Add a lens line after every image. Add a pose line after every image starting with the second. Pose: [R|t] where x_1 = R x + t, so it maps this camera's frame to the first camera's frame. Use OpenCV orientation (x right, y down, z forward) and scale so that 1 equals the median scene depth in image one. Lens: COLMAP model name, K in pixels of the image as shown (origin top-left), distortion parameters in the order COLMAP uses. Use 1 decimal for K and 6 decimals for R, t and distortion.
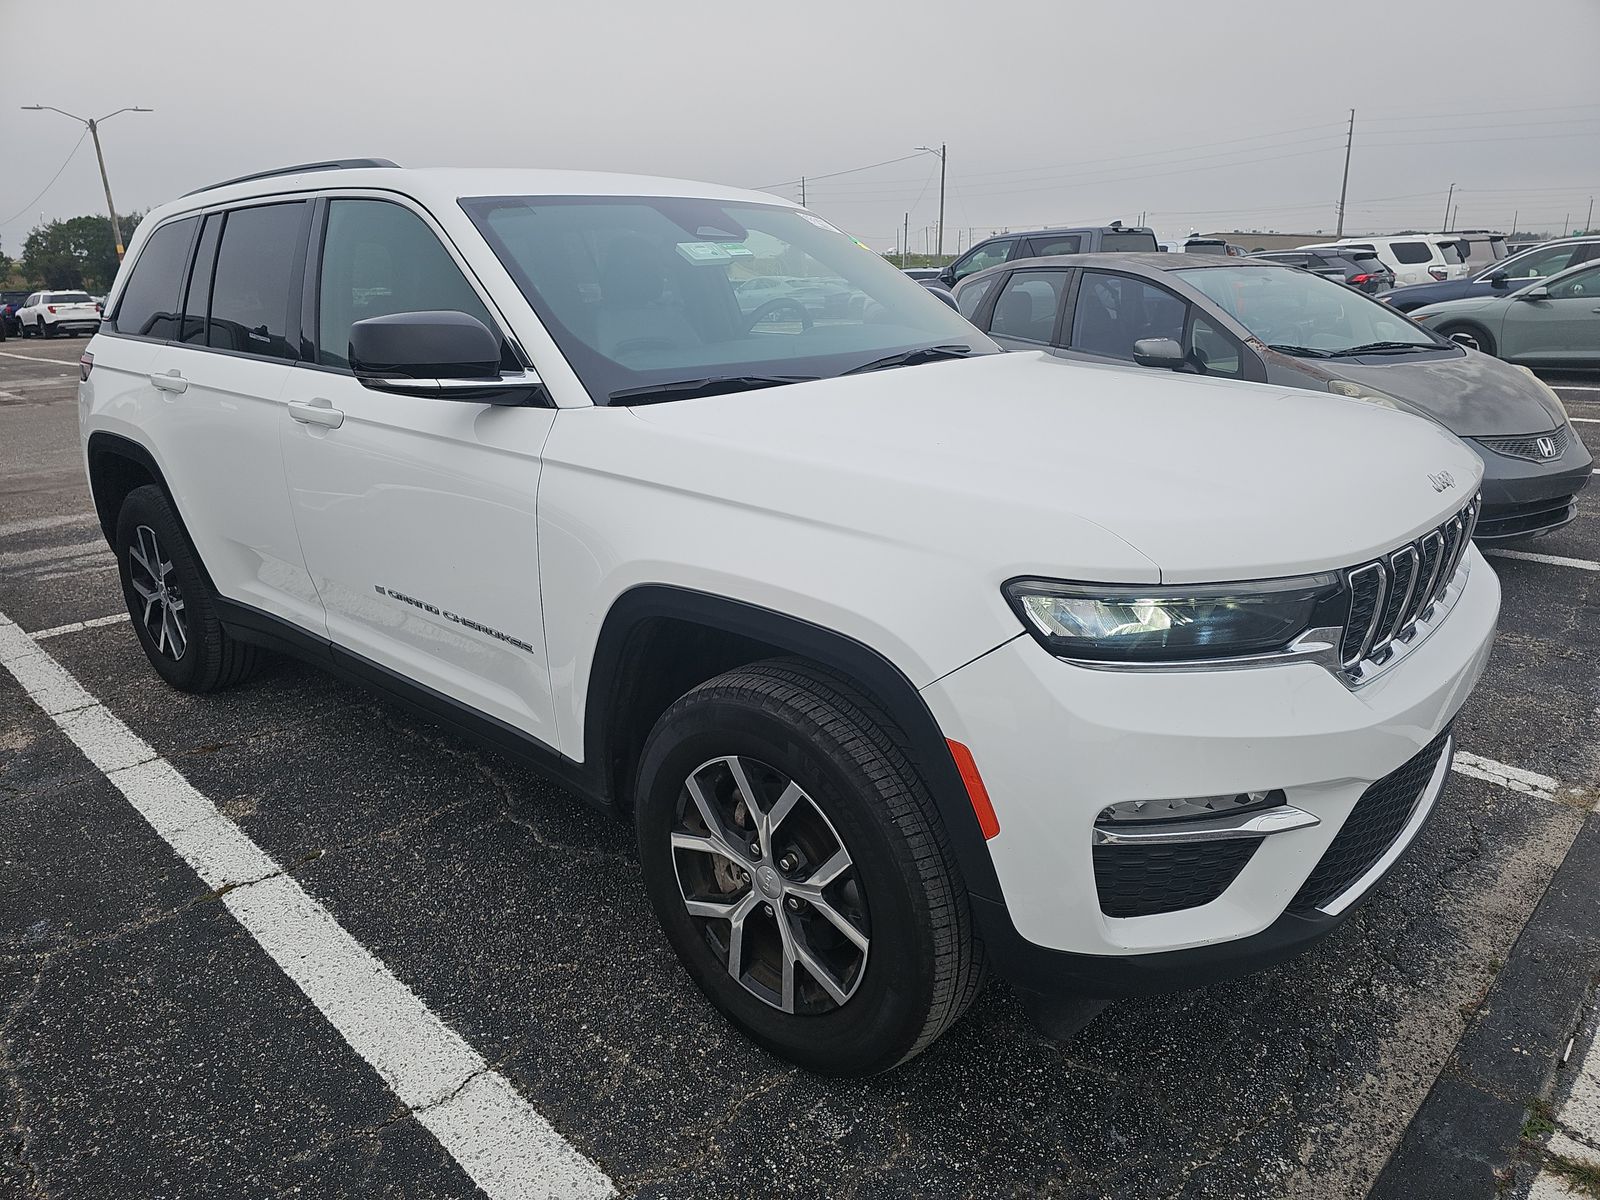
lens RADIAL K [[1047.0, 0, 800.0], [0, 1047.0, 600.0], [0, 0, 1]] dist [0.029391, -0.034481]
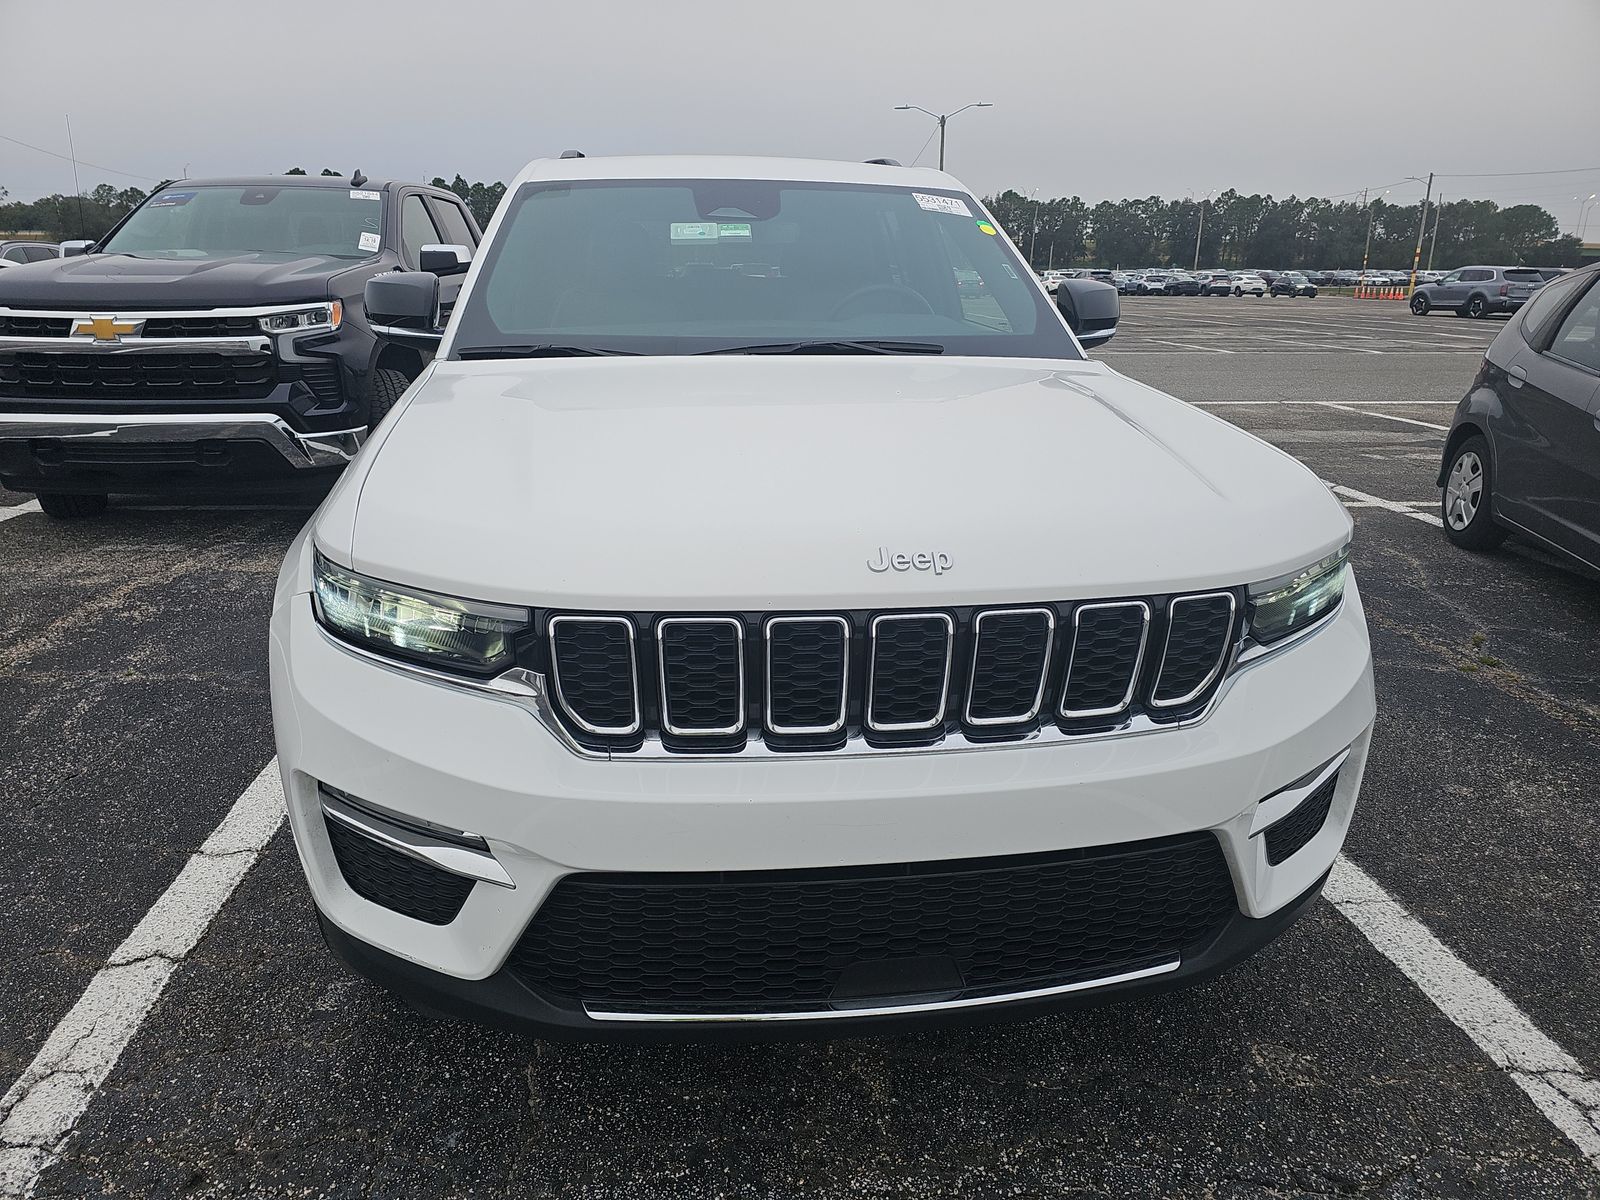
lens RADIAL K [[1047.0, 0, 800.0], [0, 1047.0, 600.0], [0, 0, 1]] dist [0.029391, -0.034481]
pose [[0.749907, 0.219400, -0.624102, 0.964901], [-0.207519, 0.973802, 0.092985, -0.126760], [0.628152, 0.059783, 0.775790, 0.380958]]
